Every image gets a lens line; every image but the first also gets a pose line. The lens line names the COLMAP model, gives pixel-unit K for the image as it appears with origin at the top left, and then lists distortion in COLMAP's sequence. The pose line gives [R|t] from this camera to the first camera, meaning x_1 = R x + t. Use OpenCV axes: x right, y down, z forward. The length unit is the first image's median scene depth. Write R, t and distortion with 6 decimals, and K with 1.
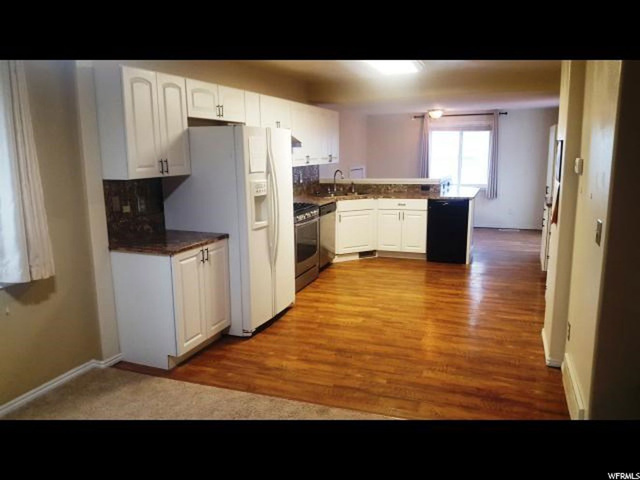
lens RADIAL K [[519.2, 0, 317.9], [0, 519.2, 236.8], [0, 0, 1]] dist [-0.001762, -0.077823]
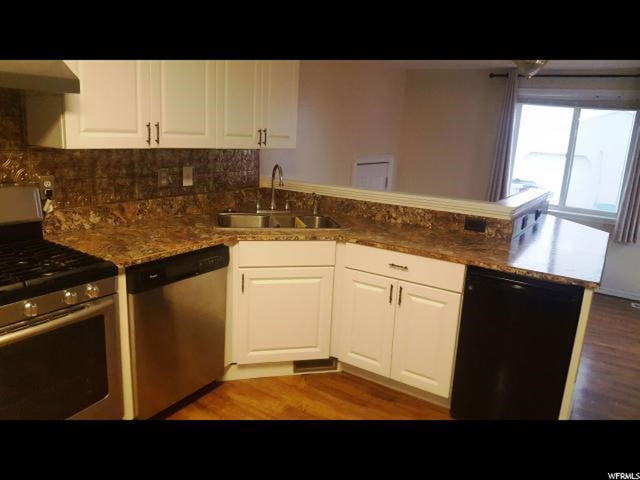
lens RADIAL K [[519.2, 0, 307.4], [0, 519.2, 229.2], [0, 0, 1]] dist [-0.001762, -0.077823]
pose [[0.977053, 0.109289, -0.182823, 0.157240], [-0.104873, 0.993915, 0.033679, -0.093640], [0.185391, -0.013733, 0.982569, 0.582887]]
